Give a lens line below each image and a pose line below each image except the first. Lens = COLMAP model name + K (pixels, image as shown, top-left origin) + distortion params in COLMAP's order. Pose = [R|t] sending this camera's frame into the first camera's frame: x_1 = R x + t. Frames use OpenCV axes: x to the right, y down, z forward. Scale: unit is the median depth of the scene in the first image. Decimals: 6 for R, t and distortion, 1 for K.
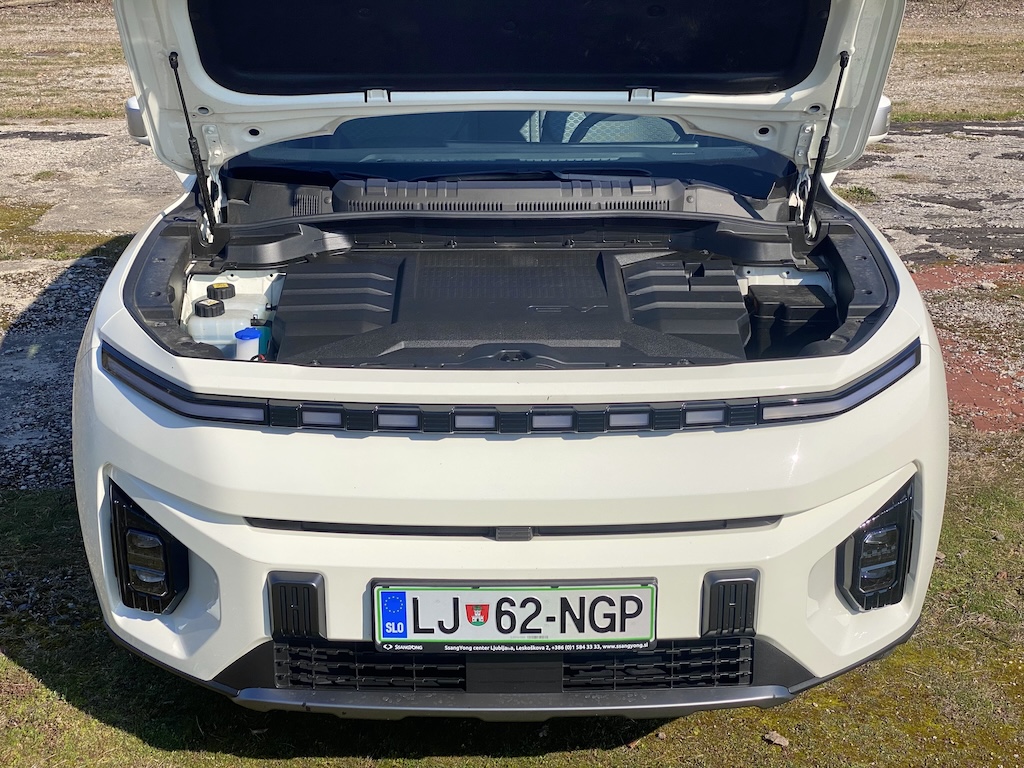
lens RADIAL K [[1581.3, 0, 512.0], [0, 1581.3, 384.0], [0, 0, 1]] dist [0.104498, -0.012328]
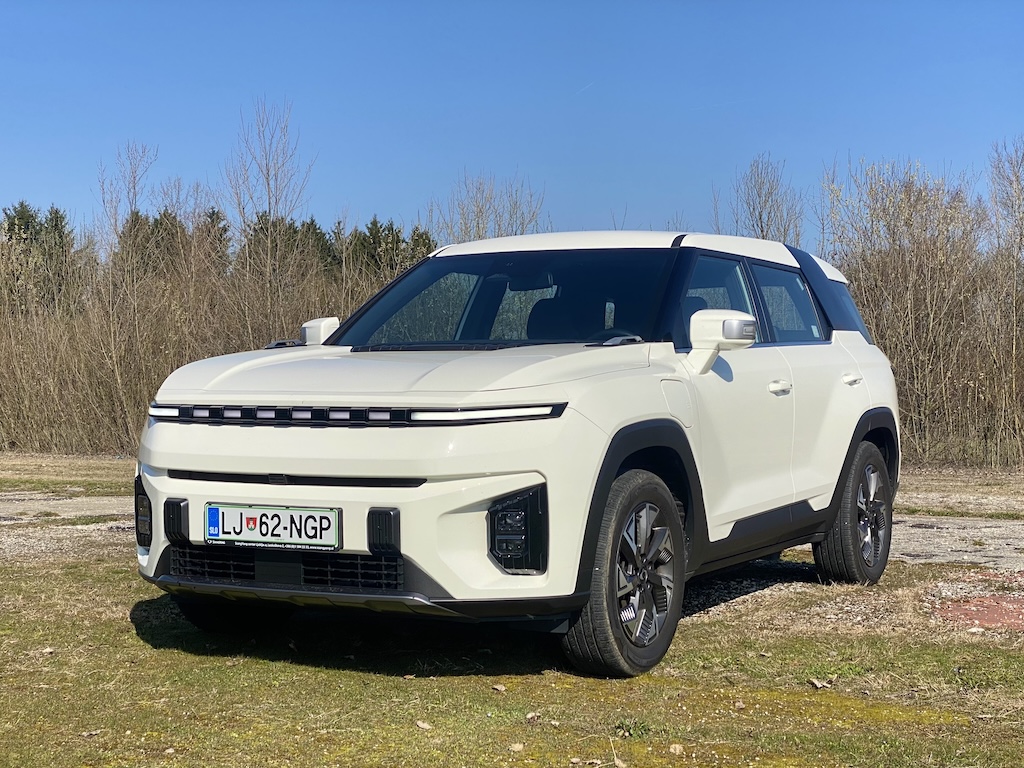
lens RADIAL K [[1581.3, 0, 512.0], [0, 1581.3, 384.0], [0, 0, 1]] dist [0.104498, -0.012328]
pose [[0.883588, 0.004959, -0.468239, 1.045631], [-0.151278, 0.949348, -0.275415, 0.435551], [0.443156, 0.314188, 0.839583, -0.387612]]
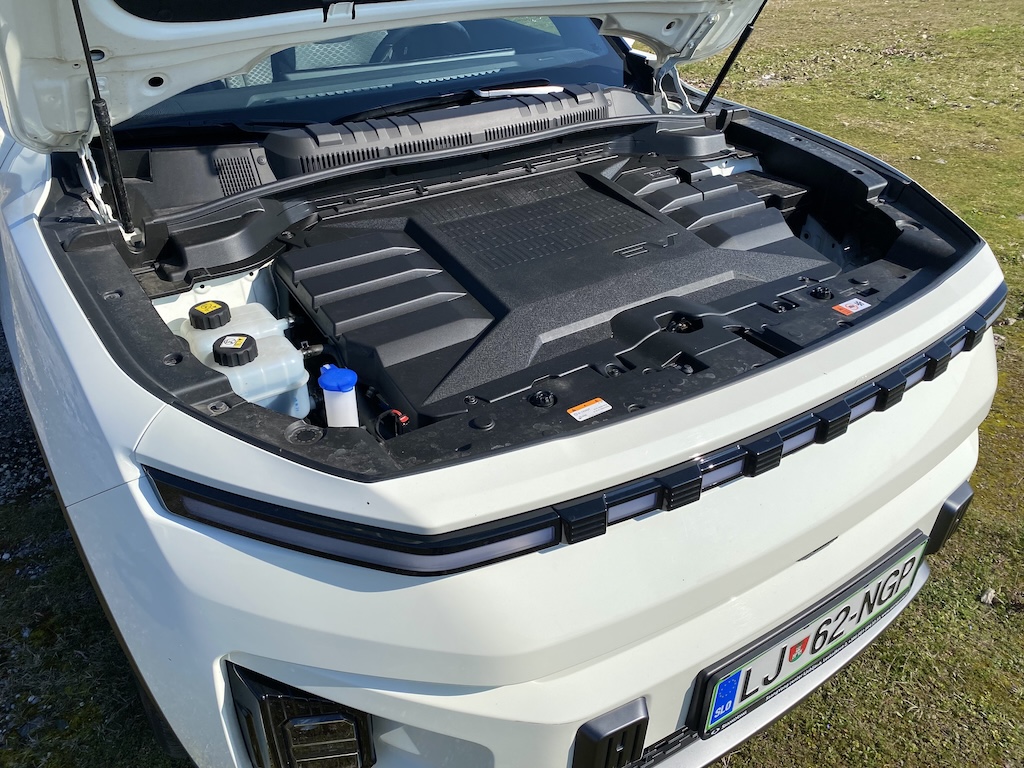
lens RADIAL K [[806.2, 0, 512.0], [0, 806.2, 384.0], [0, 0, 1]] dist [-0.006688, 0.003385]
pose [[0.831395, -0.289635, 0.474230, -0.304295], [0.172666, 0.945826, 0.274952, -0.127610], [-0.528175, -0.146710, 0.836366, 0.743914]]
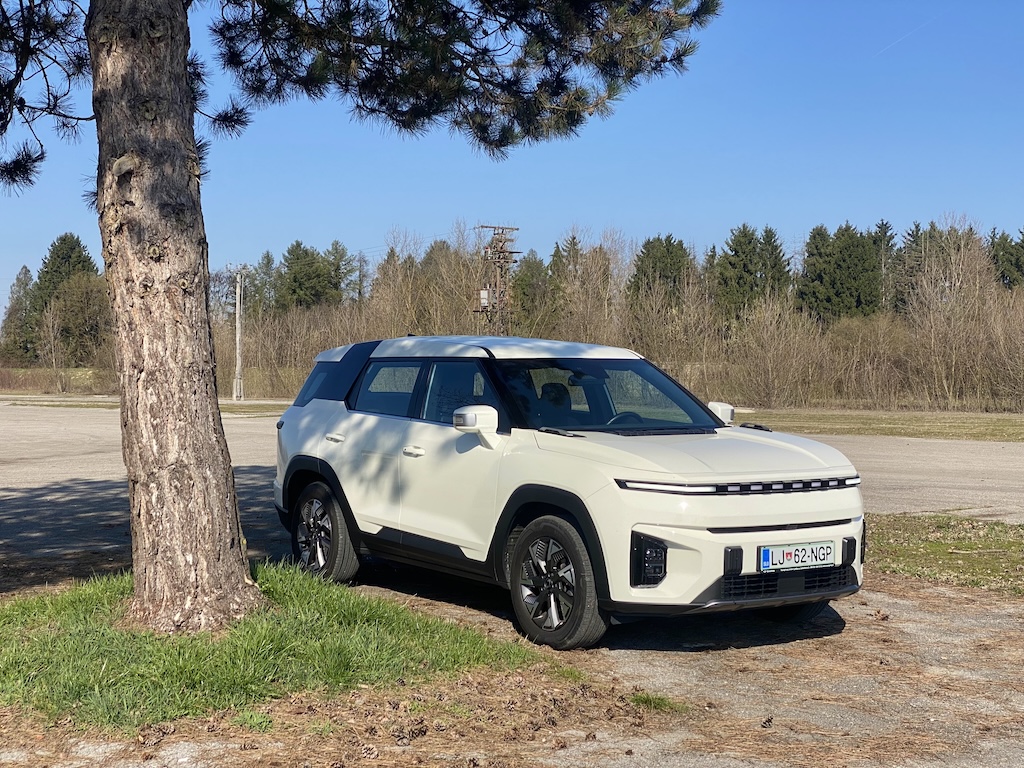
lens RADIAL K [[1581.3, 0, 512.0], [0, 1581.3, 384.0], [0, 0, 1]] dist [0.104498, -0.012328]
pose [[0.831428, -0.004349, 0.555616, -1.952625], [0.180352, 0.947939, -0.262460, 0.498027], [-0.525549, 0.318423, 0.788927, -1.022600]]
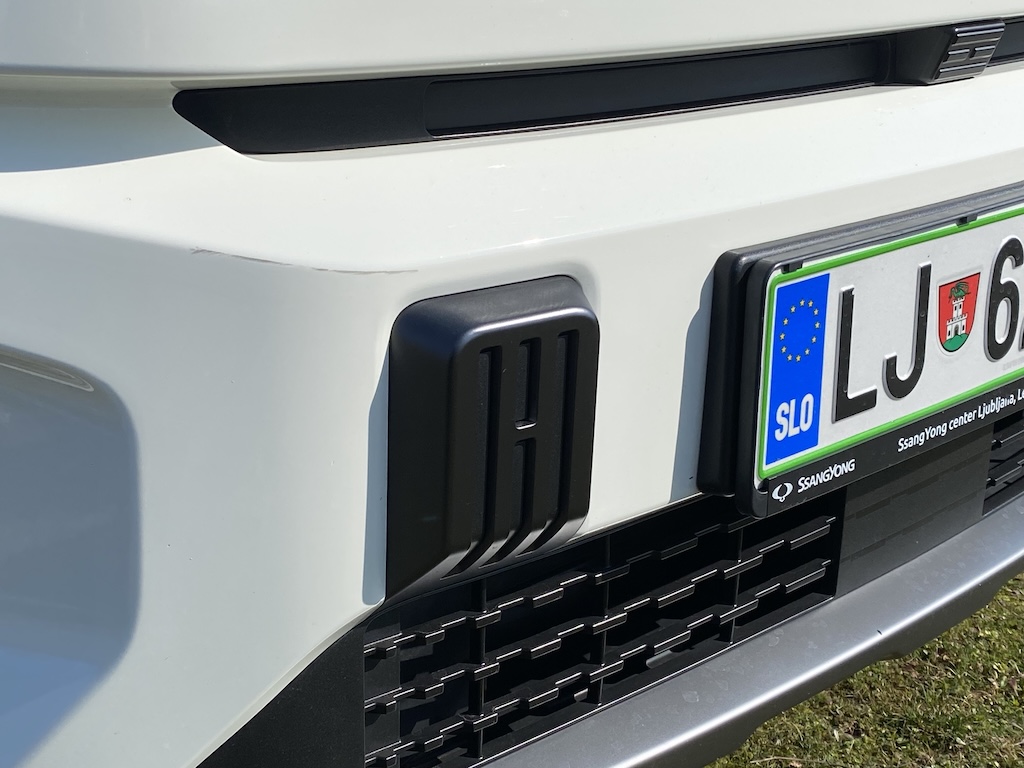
lens RADIAL K [[1579.7, 0, 512.0], [0, 1579.7, 384.0], [0, 0, 1]] dist [0.122773, -0.055841]
pose [[0.704102, -0.209904, 0.678367, -0.300673], [0.219965, 0.972795, 0.072698, 0.116060], [-0.675171, 0.098030, 0.731118, 0.825817]]
